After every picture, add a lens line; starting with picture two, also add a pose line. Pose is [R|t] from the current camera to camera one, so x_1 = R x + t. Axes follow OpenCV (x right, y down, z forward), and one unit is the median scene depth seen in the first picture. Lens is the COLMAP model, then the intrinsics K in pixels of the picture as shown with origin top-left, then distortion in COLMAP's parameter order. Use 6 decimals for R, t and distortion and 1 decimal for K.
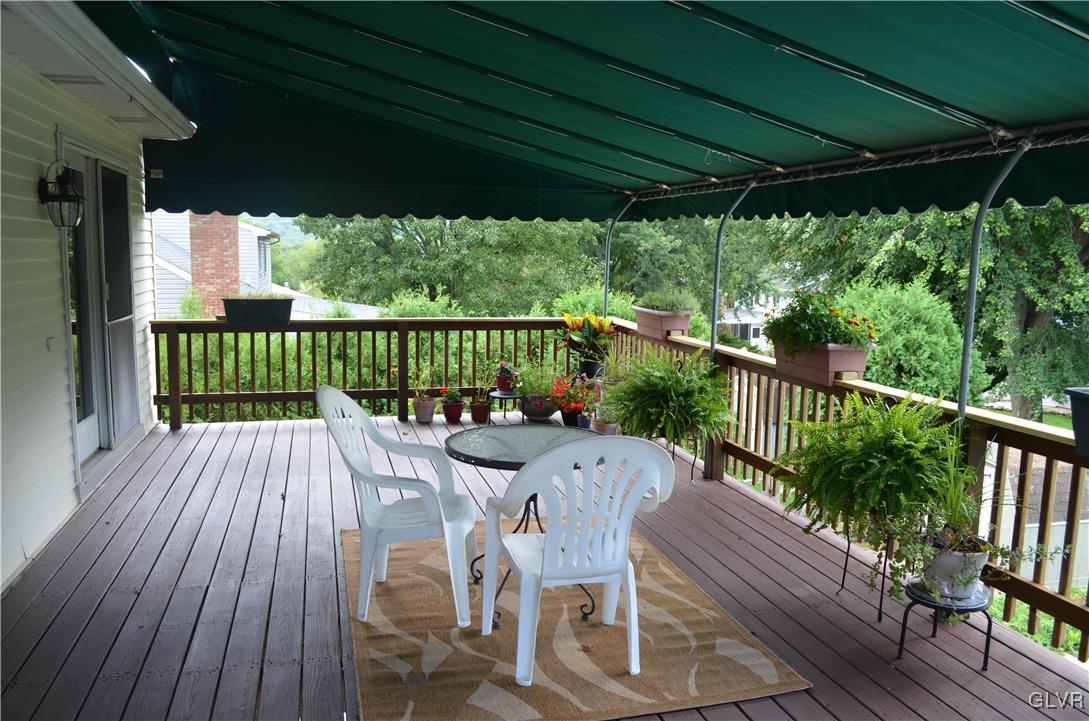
lens RADIAL K [[842.9, 0, 544.3], [0, 842.9, 359.8], [0, 0, 1]] dist [-0.084770, 0.002671]
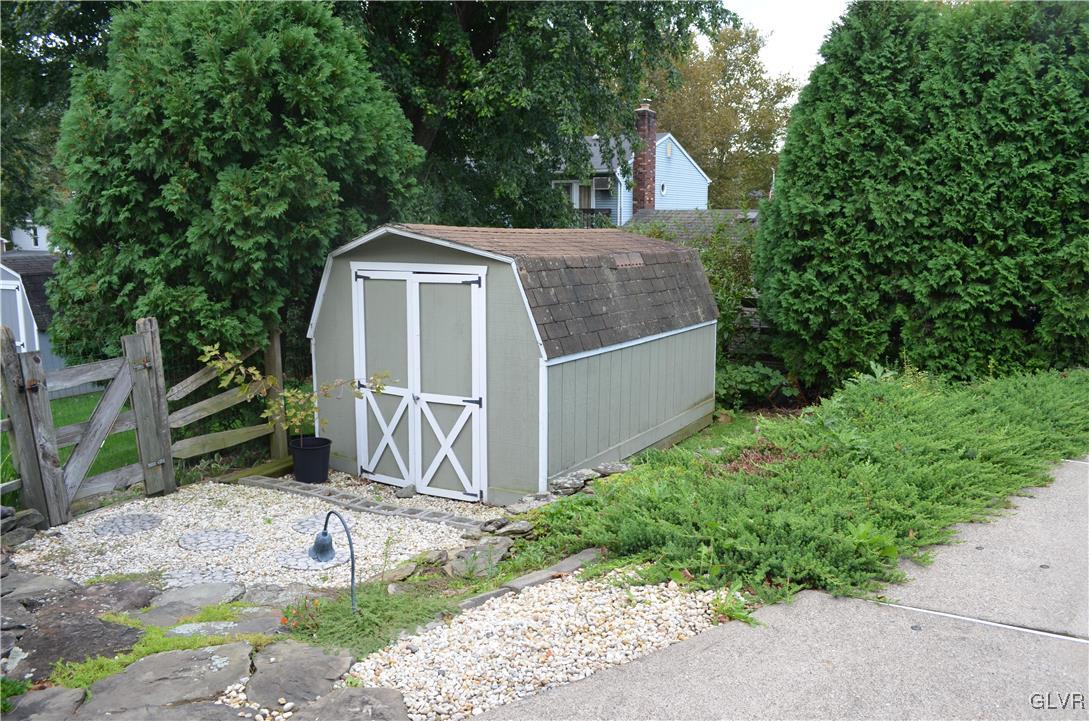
lens RADIAL K [[842.9, 0, 545.4], [0, 842.9, 362.1], [0, 0, 1]] dist [-0.084770, 0.002671]
pose [[0.705987, -0.132553, 0.695710, 0.177465], [0.105111, 0.991061, 0.082163, 0.139598], [-0.700382, 0.015121, 0.713608, 0.539263]]
